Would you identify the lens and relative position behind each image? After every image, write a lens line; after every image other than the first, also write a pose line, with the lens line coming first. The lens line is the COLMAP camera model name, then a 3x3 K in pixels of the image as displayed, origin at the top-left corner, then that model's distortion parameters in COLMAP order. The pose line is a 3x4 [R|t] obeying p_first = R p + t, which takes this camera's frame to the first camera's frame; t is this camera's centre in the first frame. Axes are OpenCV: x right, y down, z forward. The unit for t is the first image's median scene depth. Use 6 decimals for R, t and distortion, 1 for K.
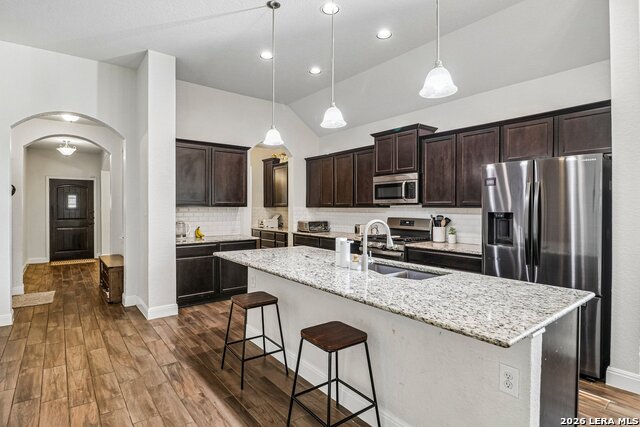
lens RADIAL K [[332.6, 0, 319.4], [0, 332.6, 209.7], [0, 0, 1]] dist [-0.004089, 0.000123]
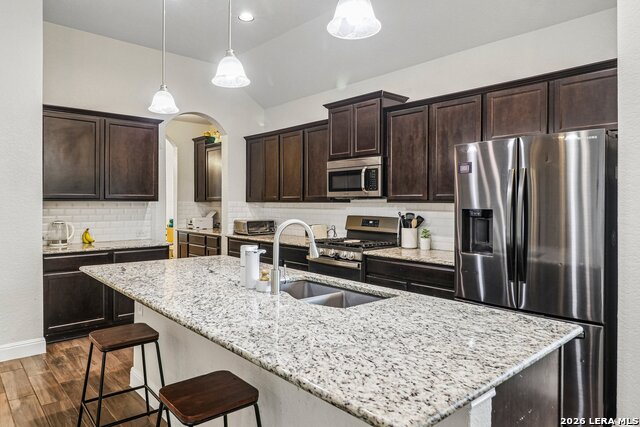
lens RADIAL K [[416.8, 0, 320.5], [0, 416.8, 202.0], [0, 0, 1]] dist [0.000723, -0.003423]
pose [[0.997658, 0.001619, 0.068379, 0.098309], [-0.001093, 0.999970, -0.007725, -0.000023], [-0.068389, 0.007632, 0.997630, 0.073713]]
